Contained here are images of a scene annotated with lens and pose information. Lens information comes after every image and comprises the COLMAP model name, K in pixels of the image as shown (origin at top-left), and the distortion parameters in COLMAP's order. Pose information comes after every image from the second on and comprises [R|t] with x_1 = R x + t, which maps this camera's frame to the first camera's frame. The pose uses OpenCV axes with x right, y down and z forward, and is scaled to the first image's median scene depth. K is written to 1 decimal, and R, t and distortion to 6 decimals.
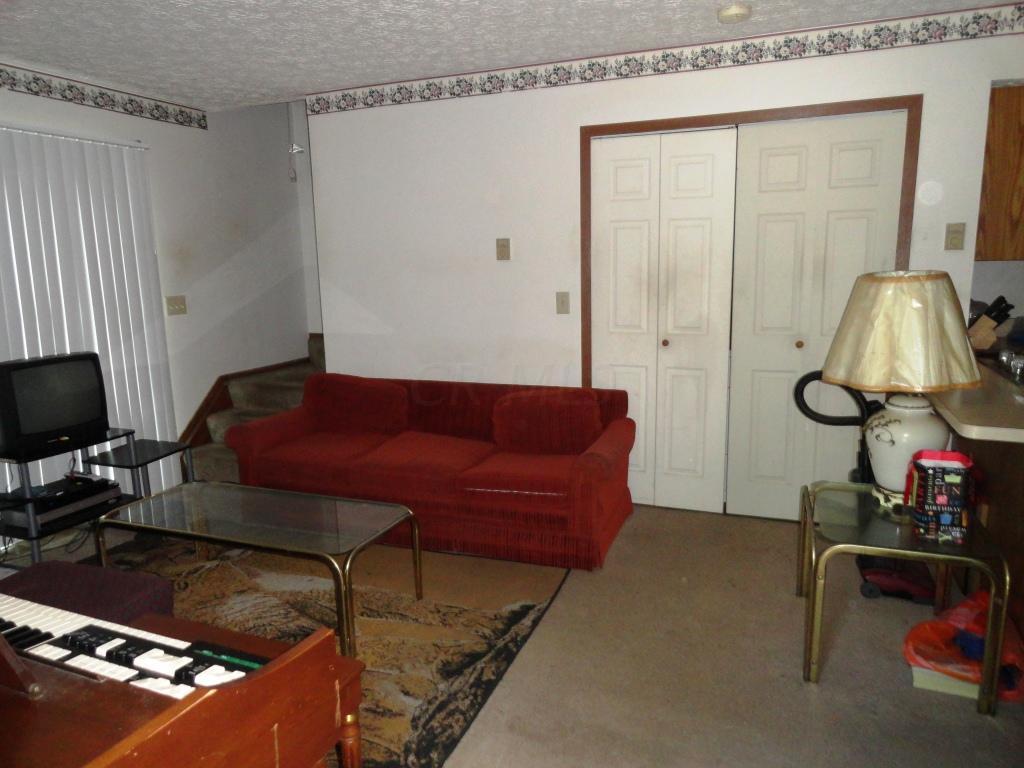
lens RADIAL K [[696.9, 0, 513.0], [0, 696.9, 383.5], [0, 0, 1]] dist [0.001534, -0.003322]
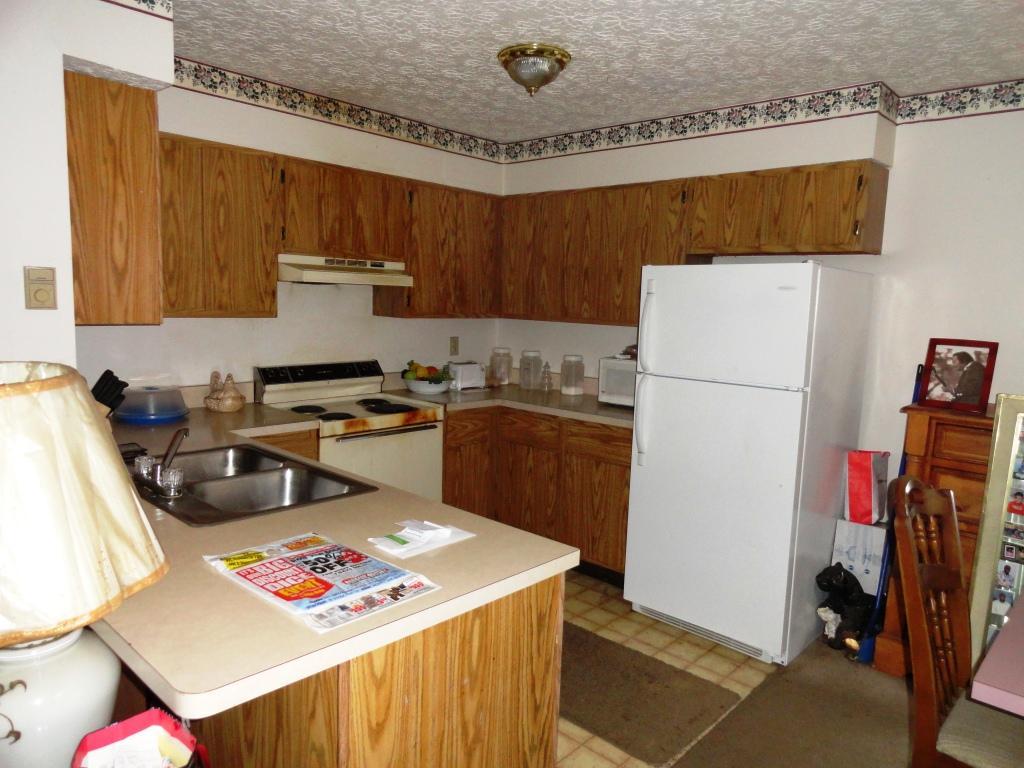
lens RADIAL K [[696.9, 0, 515.8], [0, 696.9, 383.9], [0, 0, 1]] dist [0.001534, -0.003322]
pose [[0.350528, -0.082854, 0.932880, 0.246995], [0.124548, 0.991356, 0.041249, -0.126243], [-0.928234, 0.101729, 0.357817, 0.498642]]
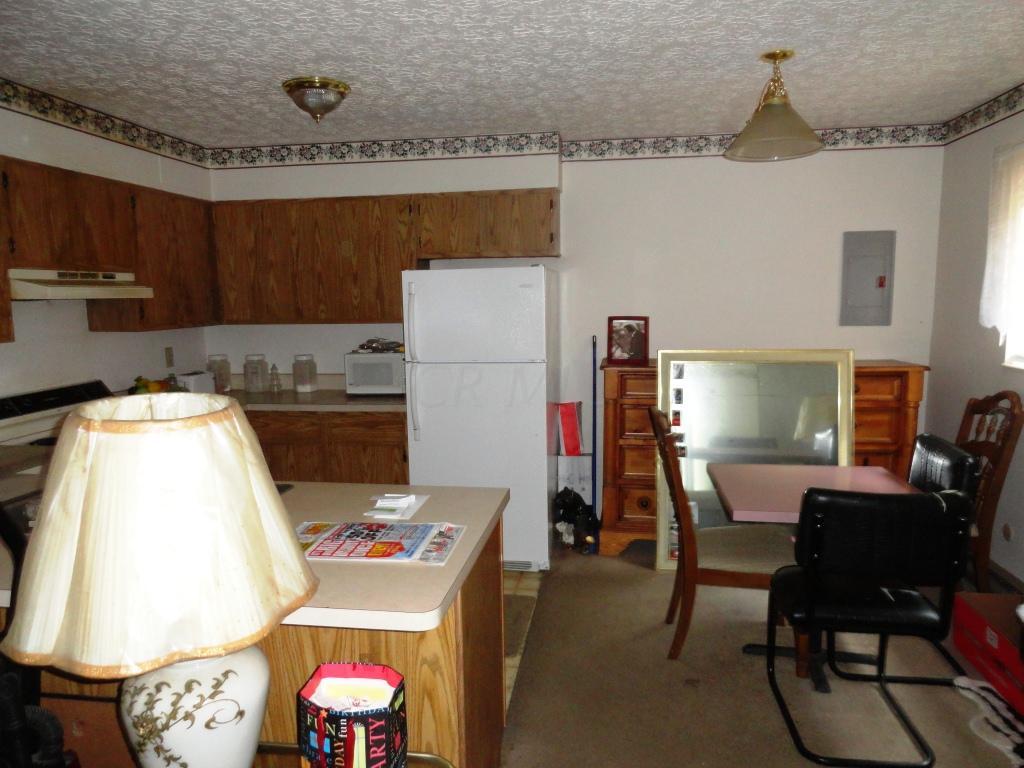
lens RADIAL K [[696.9, 0, 510.3], [0, 696.9, 385.1], [0, 0, 1]] dist [0.001534, -0.003322]
pose [[-0.224933, -0.103003, 0.968915, 0.008836], [0.191222, 0.970393, 0.147552, -0.199020], [-0.955426, 0.218467, -0.198577, 0.852480]]
